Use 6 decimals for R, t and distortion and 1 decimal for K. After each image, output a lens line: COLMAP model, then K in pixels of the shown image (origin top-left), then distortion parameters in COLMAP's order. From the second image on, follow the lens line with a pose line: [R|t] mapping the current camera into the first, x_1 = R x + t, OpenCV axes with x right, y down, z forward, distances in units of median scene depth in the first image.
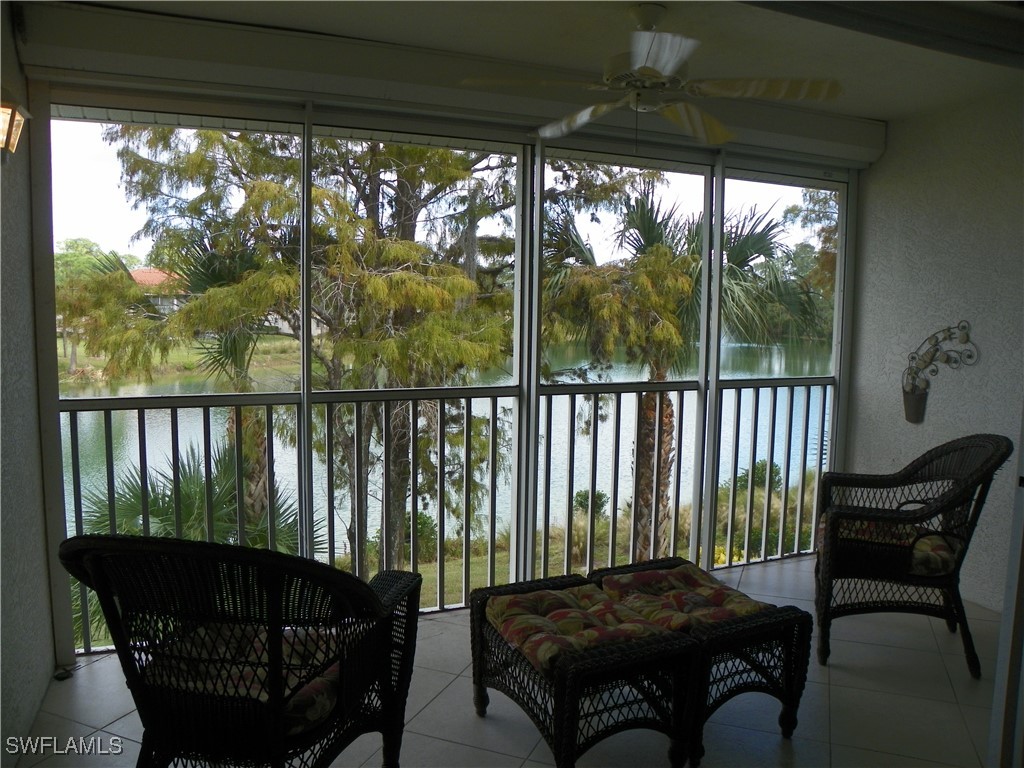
lens RADIAL K [[776.2, 0, 504.2], [0, 776.2, 383.9], [0, 0, 1]] dist [-0.146838, 0.080723]
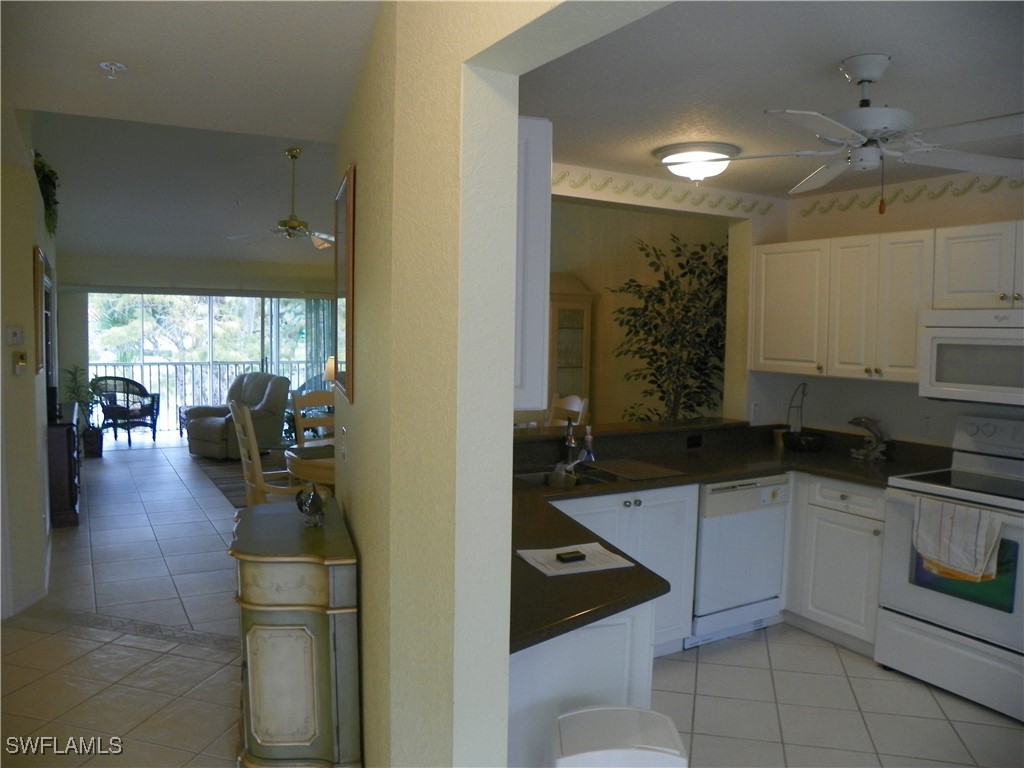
lens RADIAL K [[776.2, 0, 504.2], [0, 776.2, 383.9], [0, 0, 1]] dist [-0.146838, 0.080723]
pose [[0.992681, -0.005895, 0.120621, 0.500212], [0.009493, 0.999526, -0.029276, 0.114779], [-0.120391, 0.030207, 0.992267, -1.357329]]
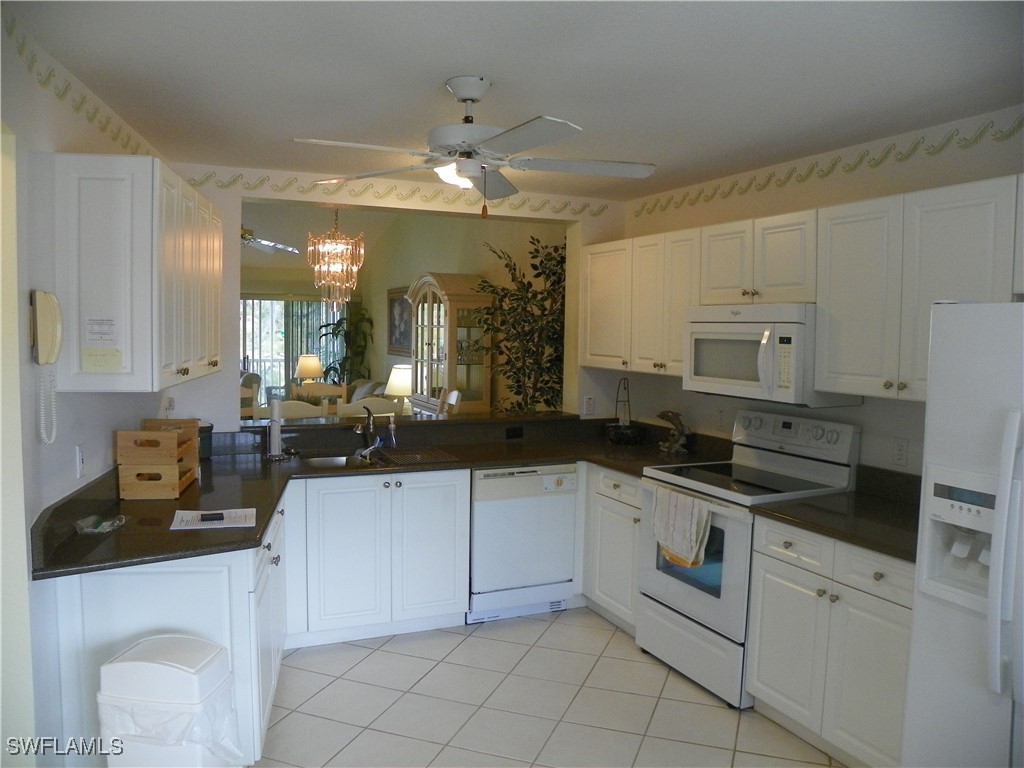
lens RADIAL K [[776.2, 0, 504.2], [0, 776.2, 383.9], [0, 0, 1]] dist [-0.146838, 0.080723]
pose [[0.999588, -0.000399, 0.028686, 0.717657], [0.001266, 0.999543, -0.030208, 0.123697], [-0.028661, 0.030232, 0.999132, -1.428446]]
